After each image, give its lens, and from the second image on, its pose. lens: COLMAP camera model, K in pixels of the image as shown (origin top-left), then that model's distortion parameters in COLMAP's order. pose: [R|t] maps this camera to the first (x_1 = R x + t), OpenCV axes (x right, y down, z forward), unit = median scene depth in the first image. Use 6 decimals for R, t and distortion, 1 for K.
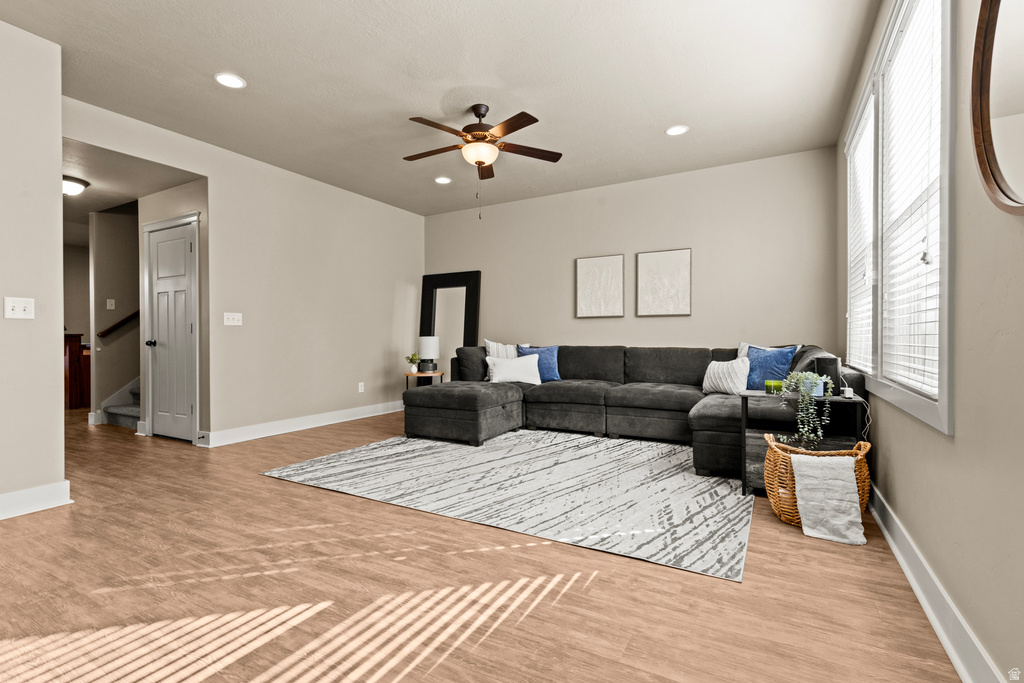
lens RADIAL K [[481.1, 0, 512.0], [0, 481.1, 341.5], [0, 0, 1]] dist [-0.000288, -0.000226]
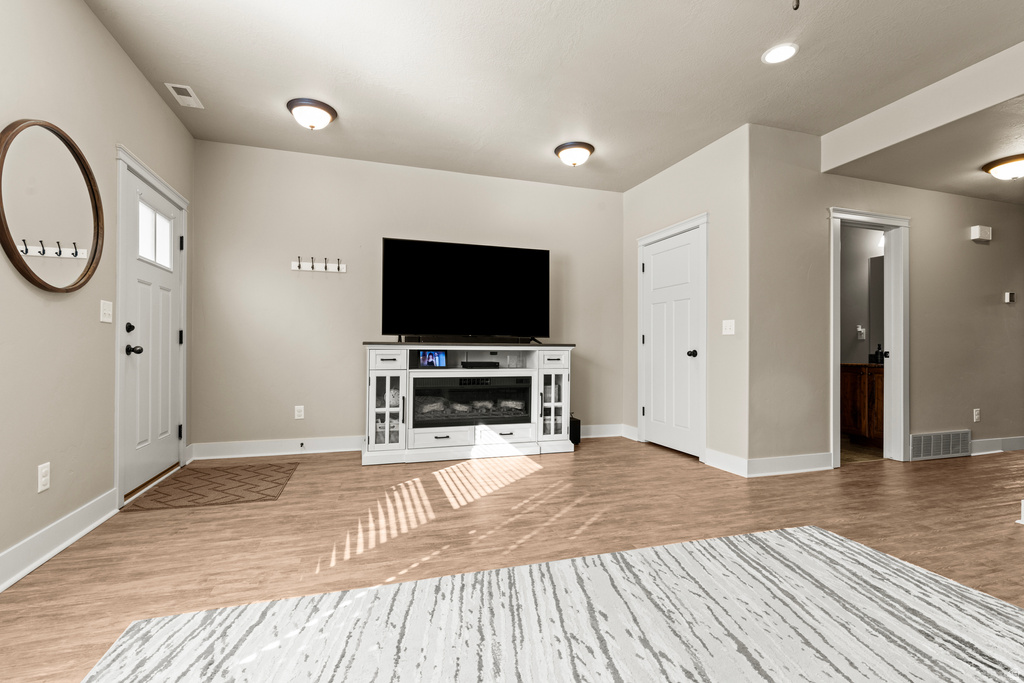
lens RADIAL K [[463.3, 0, 509.9], [0, 463.3, 346.5], [0, 0, 1]] dist [0.000605, 0.000054]
pose [[-0.681157, -0.003561, -0.732128, 0.379882], [-0.008382, 0.999961, 0.002935, -0.010870], [0.732089, 0.008136, -0.681160, 1.259299]]
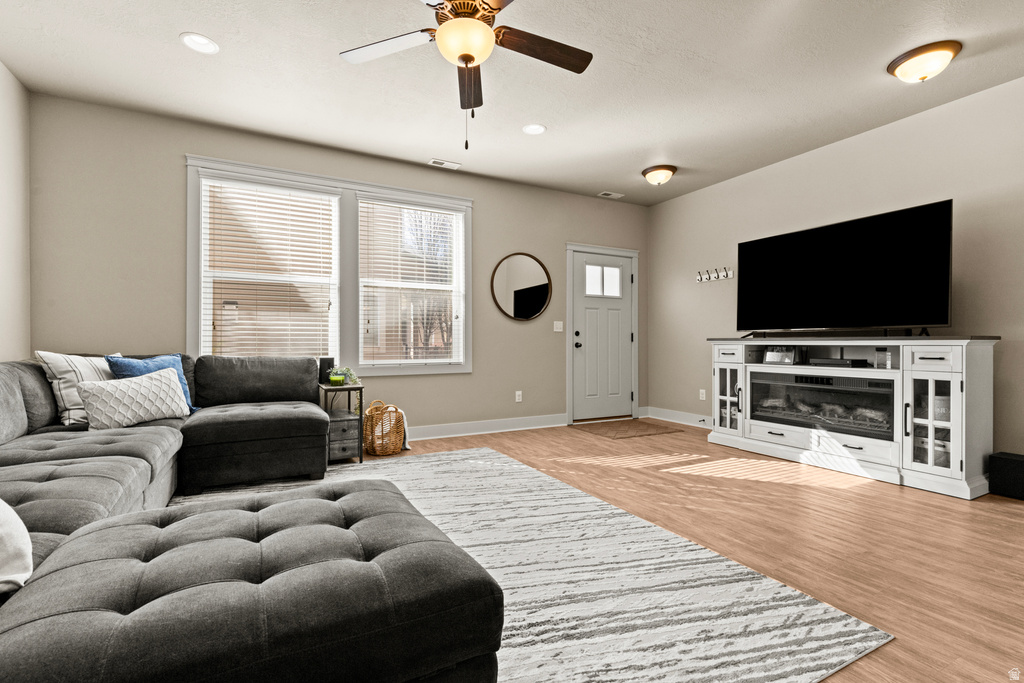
lens RADIAL K [[467.9, 0, 499.5], [0, 467.9, 344.0], [0, 0, 1]] dist [0.001845, 0.000092]
pose [[-0.835449, 0.002059, 0.549564, -0.504267], [0.006011, 0.999967, 0.005393, -0.010398], [-0.549535, 0.007809, -0.835434, 1.731528]]
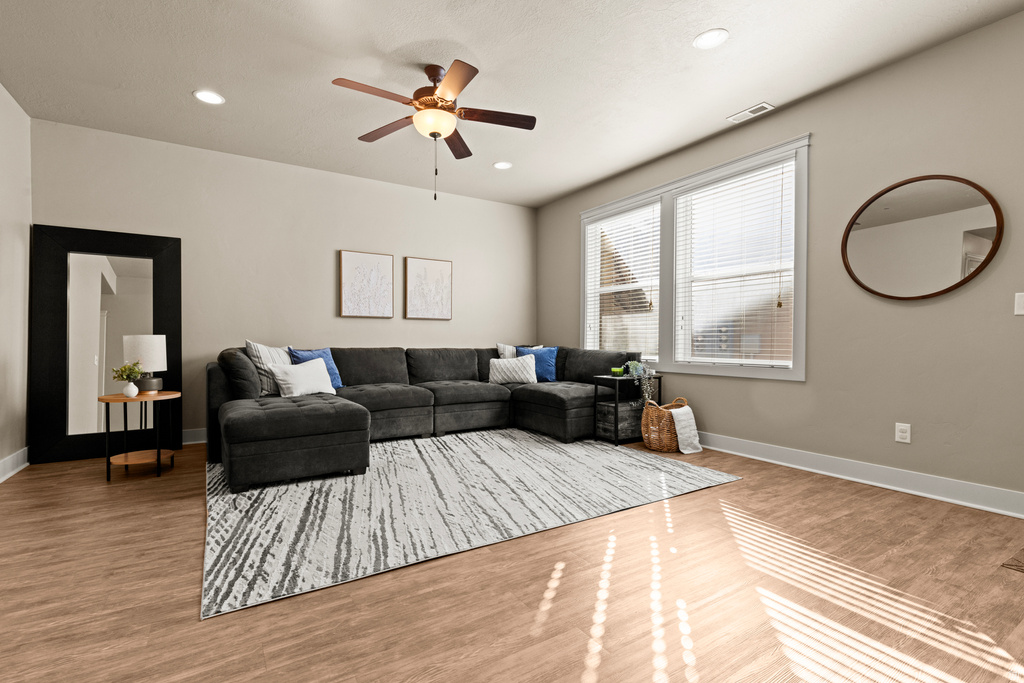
lens RADIAL K [[463.3, 0, 509.9], [0, 463.3, 346.5], [0, 0, 1]] dist [0.000605, 0.000054]
pose [[0.479566, -0.007016, 0.877478, -0.857303], [0.001922, 0.999974, 0.006944, 0.002210], [-0.877504, -0.001644, 0.479567, 0.563084]]
